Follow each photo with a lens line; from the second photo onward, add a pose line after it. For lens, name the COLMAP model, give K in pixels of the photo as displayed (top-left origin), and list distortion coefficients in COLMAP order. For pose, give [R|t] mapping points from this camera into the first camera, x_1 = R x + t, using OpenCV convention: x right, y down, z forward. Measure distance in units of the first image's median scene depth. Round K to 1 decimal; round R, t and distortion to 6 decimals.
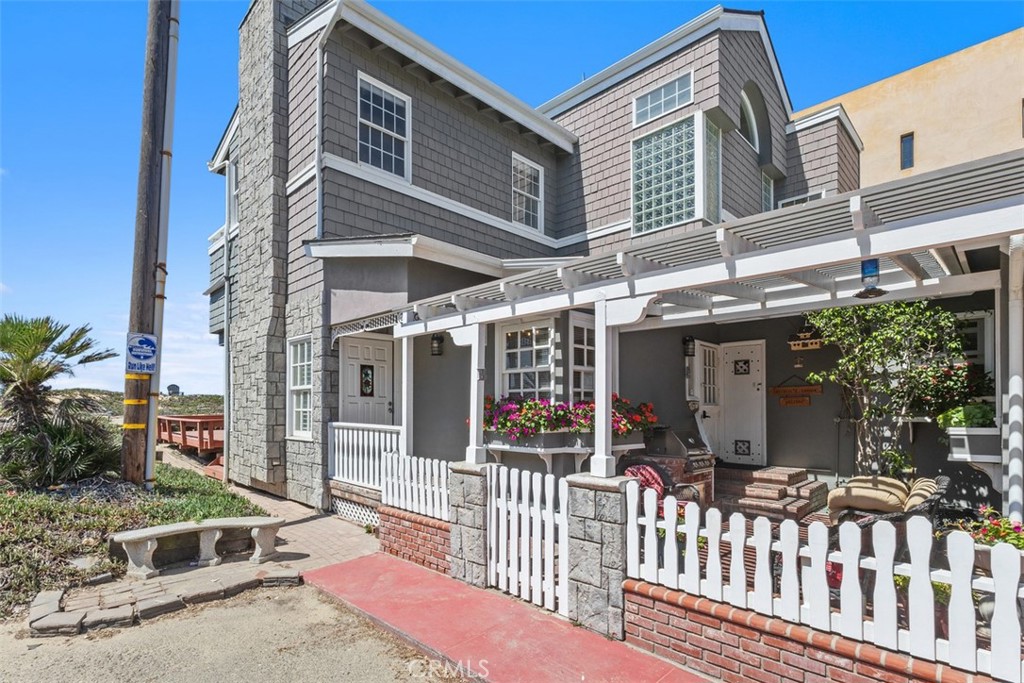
lens RADIAL K [[493.2, 0, 520.6], [0, 493.2, 399.8], [0, 0, 1]] dist [0.001168, 0.000027]
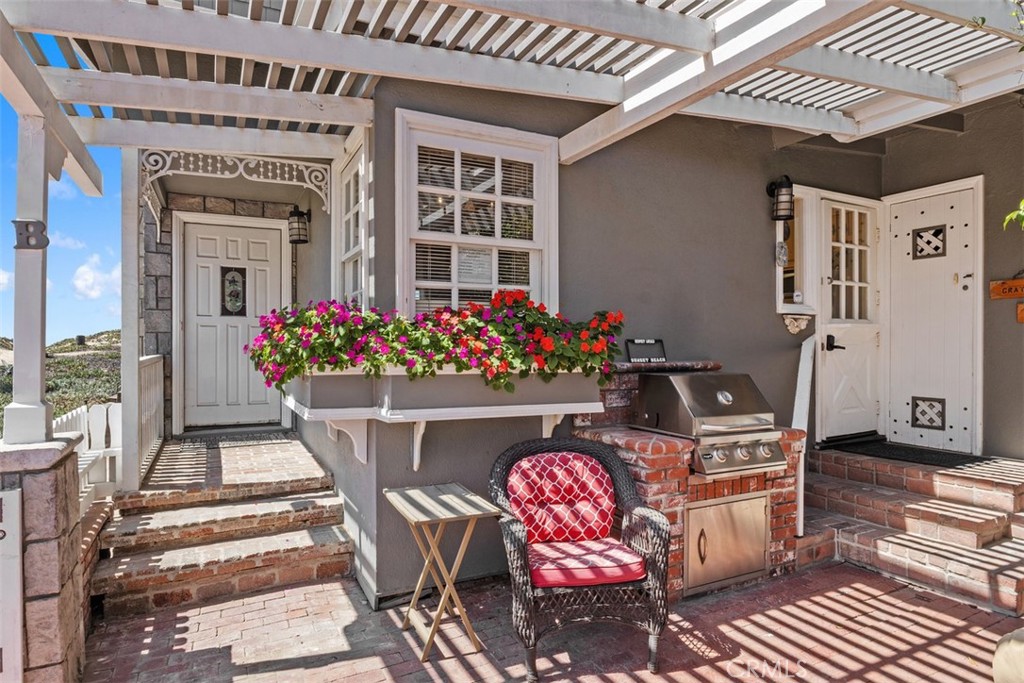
lens RADIAL K [[595.4, 0, 511.4], [0, 595.4, 346.3], [0, 0, 1]] dist [-0.009157, -0.001024]
pose [[0.948033, -0.002418, -0.318162, 0.263713], [0.007830, 0.999846, 0.015735, 0.022172], [0.318075, -0.017408, 0.947906, 0.353978]]
